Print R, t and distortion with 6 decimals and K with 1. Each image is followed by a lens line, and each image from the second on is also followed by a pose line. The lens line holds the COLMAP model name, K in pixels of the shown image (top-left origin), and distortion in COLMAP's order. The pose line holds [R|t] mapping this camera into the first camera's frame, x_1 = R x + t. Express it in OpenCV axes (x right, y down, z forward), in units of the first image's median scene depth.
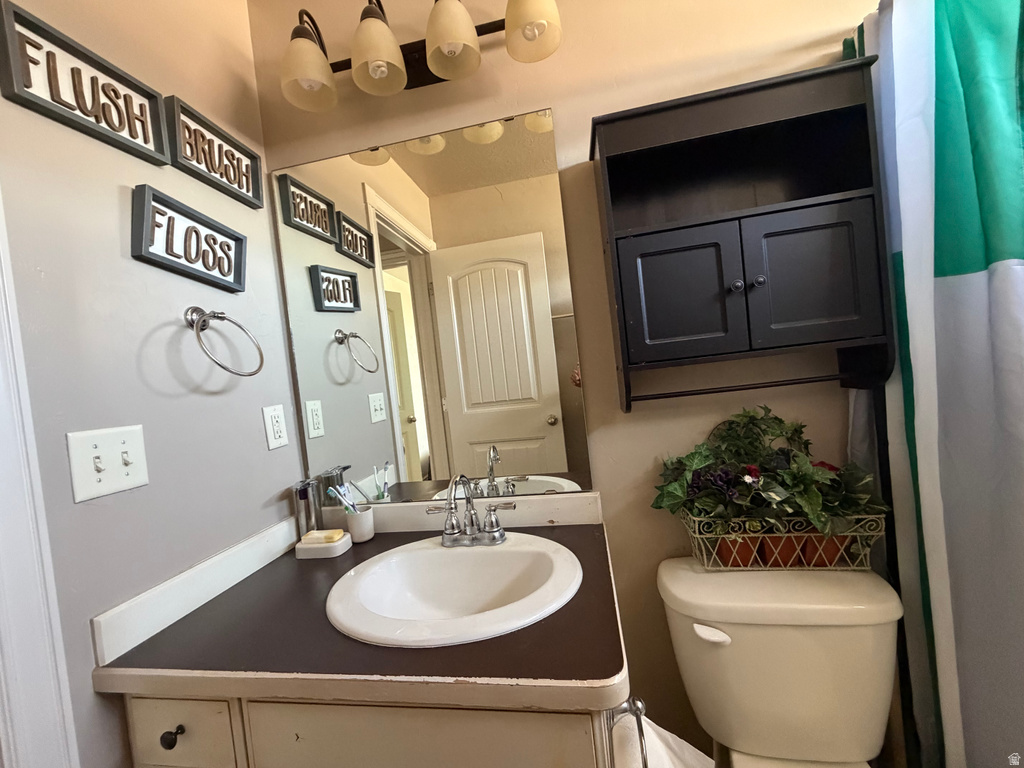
lens RADIAL K [[409.9, 0, 508.8], [0, 409.9, 383.1], [0, 0, 1]] dist [-0.001569, -0.000067]
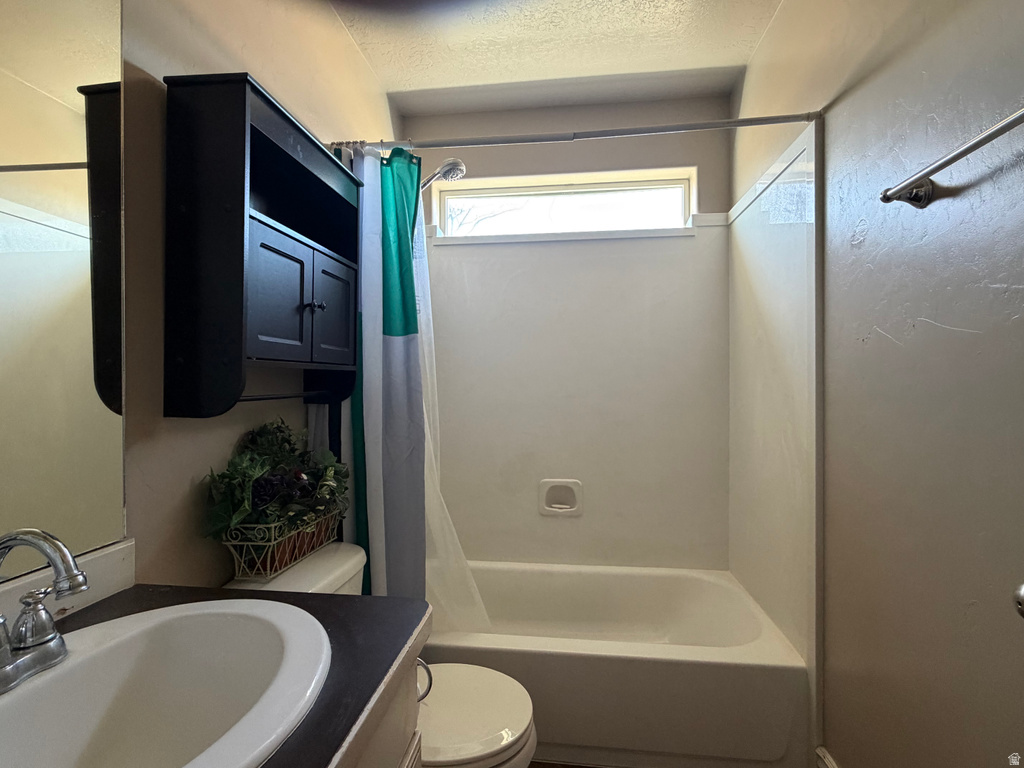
lens RADIAL K [[514.1, 0, 512.0], [0, 514.1, 384.0], [0, 0, 1]] dist [0.037533, 0.000254]
pose [[-0.067461, 0.109733, 0.991669, -0.845991], [0.025372, 0.993801, -0.108243, 0.146536], [-0.997399, 0.017858, -0.069827, 0.515030]]
